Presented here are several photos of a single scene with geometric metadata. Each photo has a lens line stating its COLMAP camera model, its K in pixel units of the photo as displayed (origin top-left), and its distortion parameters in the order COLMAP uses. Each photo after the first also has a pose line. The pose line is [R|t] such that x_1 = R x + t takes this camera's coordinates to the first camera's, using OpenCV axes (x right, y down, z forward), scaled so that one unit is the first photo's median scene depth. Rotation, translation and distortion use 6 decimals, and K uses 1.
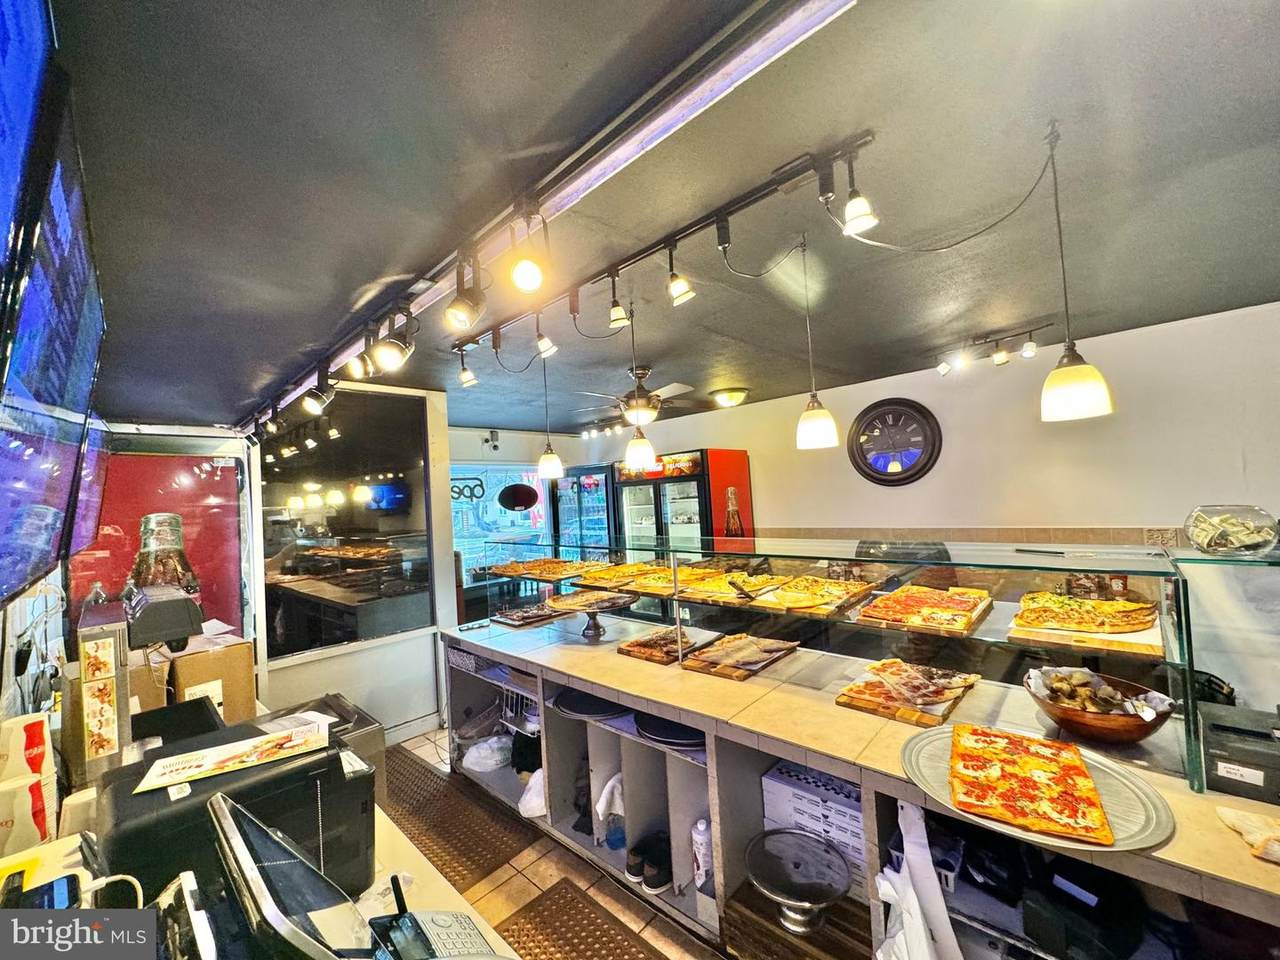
lens RADIAL K [[517.8, 0, 640.0], [0, 517.8, 480.0], [0, 0, 1]] dist [0.000449, 0.000040]
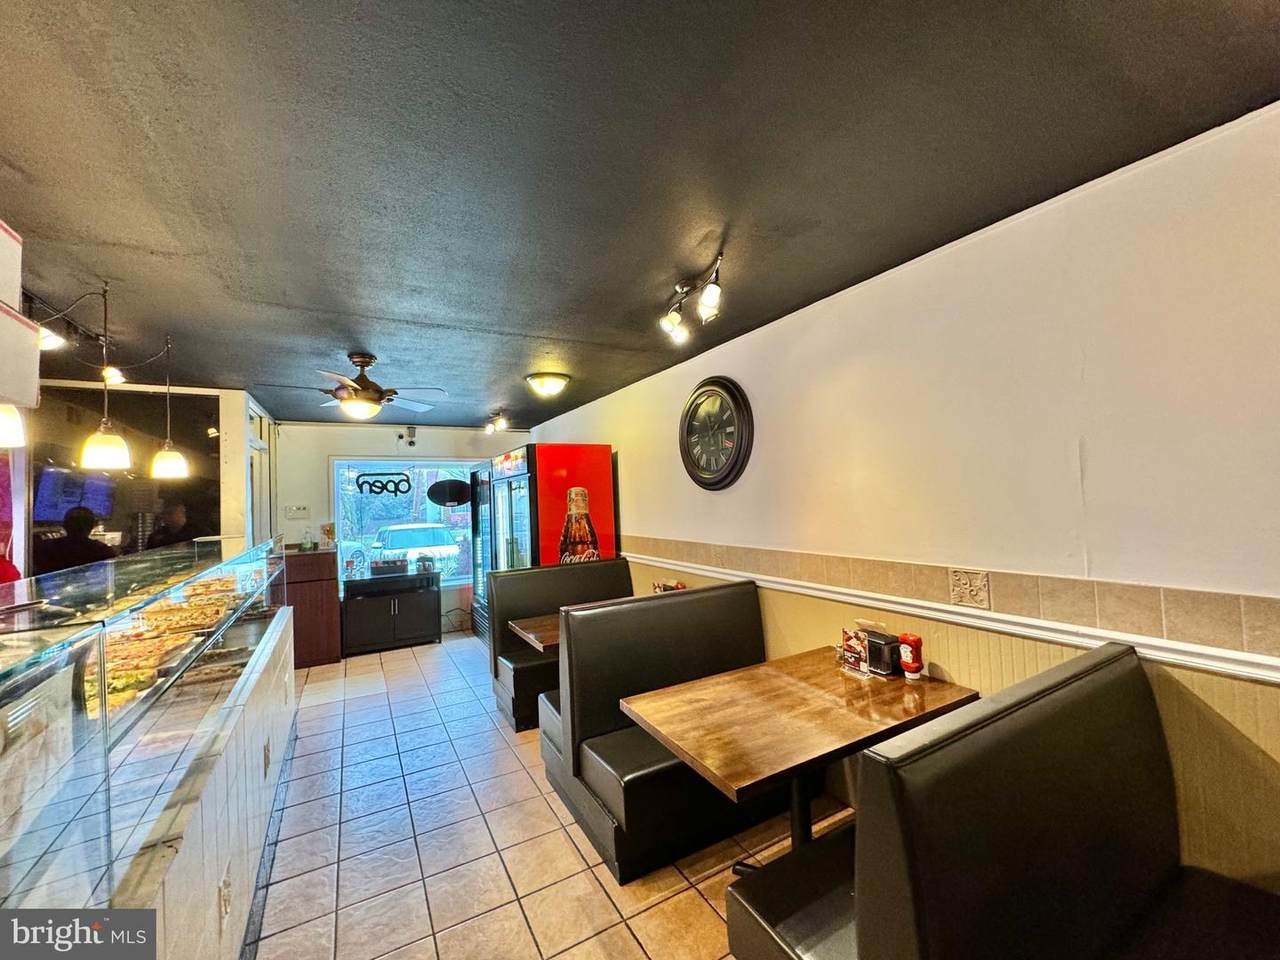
lens RADIAL K [[511.8, 0, 640.0], [0, 511.8, 480.0], [0, 0, 1]] dist [-0.000142, -0.000009]
pose [[0.958549, 0.013741, -0.284597, 0.524886], [-0.010354, 0.999857, 0.013402, -0.011245], [0.284741, -0.009900, 0.958553, 0.202435]]
